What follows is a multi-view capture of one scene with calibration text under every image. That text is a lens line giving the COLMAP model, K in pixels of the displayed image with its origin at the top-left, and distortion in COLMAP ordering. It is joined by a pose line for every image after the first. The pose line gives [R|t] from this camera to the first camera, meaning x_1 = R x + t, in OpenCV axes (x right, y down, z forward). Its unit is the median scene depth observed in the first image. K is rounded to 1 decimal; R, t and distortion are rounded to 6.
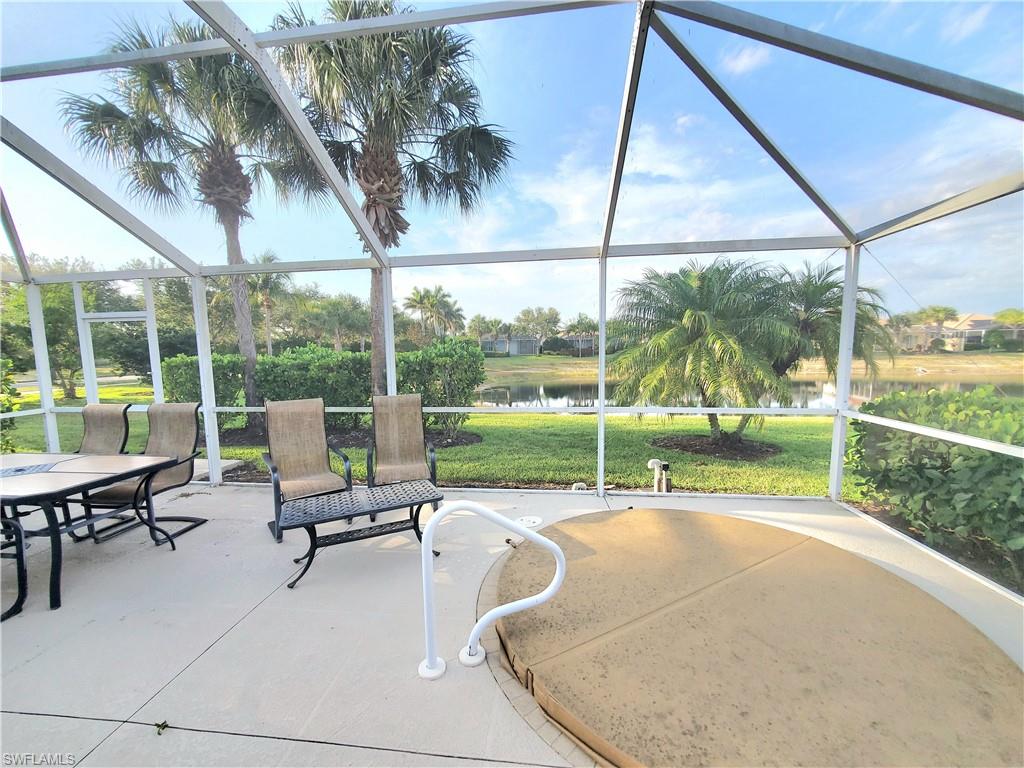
lens RADIAL K [[410.1, 0, 502.0], [0, 410.1, 395.5], [0, 0, 1]] dist [-0.000302, -0.000606]
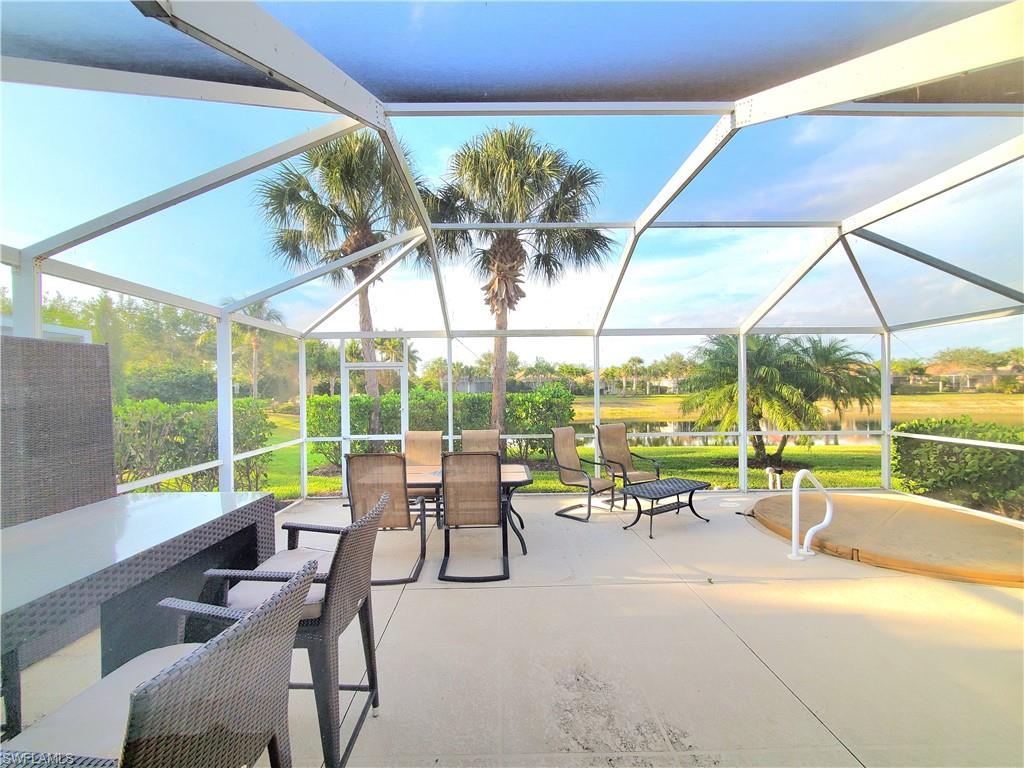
lens RADIAL K [[410.1, 0, 502.0], [0, 410.1, 395.5], [0, 0, 1]] dist [-0.000302, -0.000606]
pose [[0.990133, 0.003986, 0.140073, -0.445634], [0.010050, 0.995001, -0.099355, 0.019663], [-0.139768, 0.099782, 0.985144, -0.195251]]
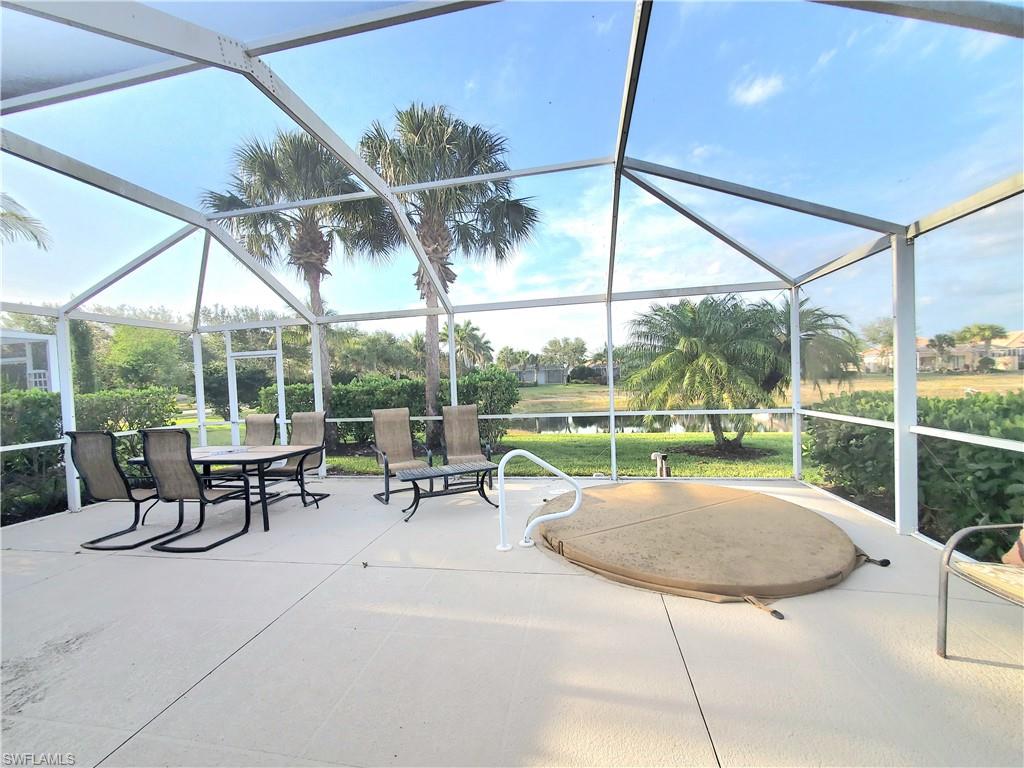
lens RADIAL K [[410.1, 0, 502.0], [0, 410.1, 395.5], [0, 0, 1]] dist [-0.000302, -0.000606]
pose [[0.997504, -0.020429, -0.067586, -0.011952], [0.015299, 0.997023, -0.075577, 0.038236], [0.068929, 0.074354, 0.994847, -0.187805]]
